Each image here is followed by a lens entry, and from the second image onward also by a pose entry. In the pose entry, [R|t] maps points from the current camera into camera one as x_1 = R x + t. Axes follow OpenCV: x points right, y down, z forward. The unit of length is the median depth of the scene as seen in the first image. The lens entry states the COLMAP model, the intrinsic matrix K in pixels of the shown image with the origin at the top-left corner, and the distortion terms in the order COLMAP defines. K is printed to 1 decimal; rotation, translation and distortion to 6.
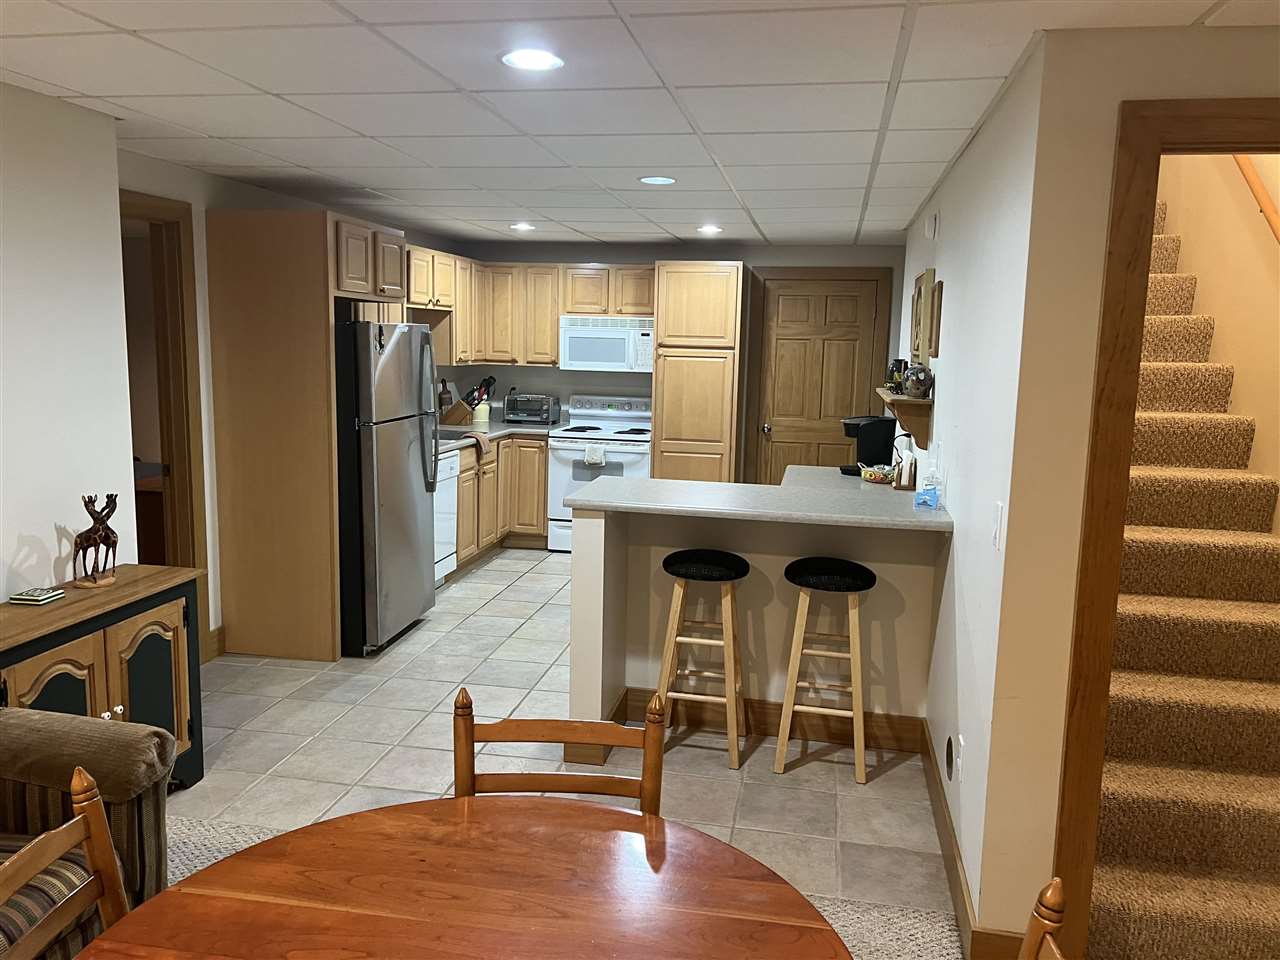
lens RADIAL K [[953.5, 0, 646.9], [0, 953.5, 477.4], [0, 0, 1]] dist [0.063634, -0.076279]
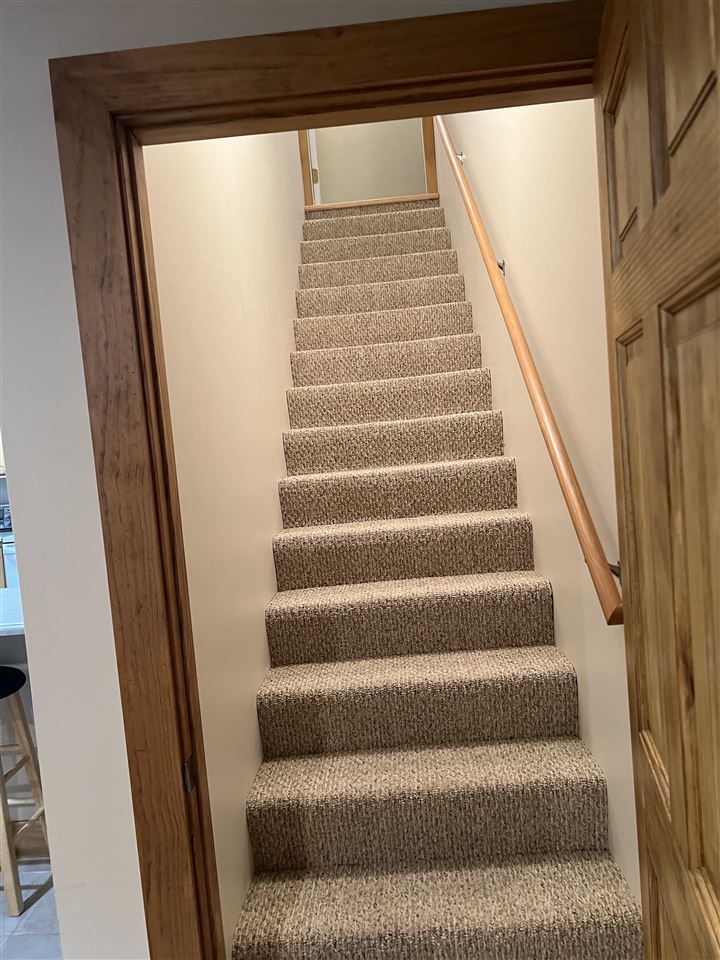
lens RADIAL K [[715.1, 0, 374.7], [0, 715.1, 488.3], [0, 0, 1]] dist [0.063634, -0.076279]
pose [[0.981179, -0.119657, 0.151559, 0.433212], [0.129765, 0.989810, -0.058621, -0.004771], [-0.143000, 0.077185, 0.986708, 0.319872]]
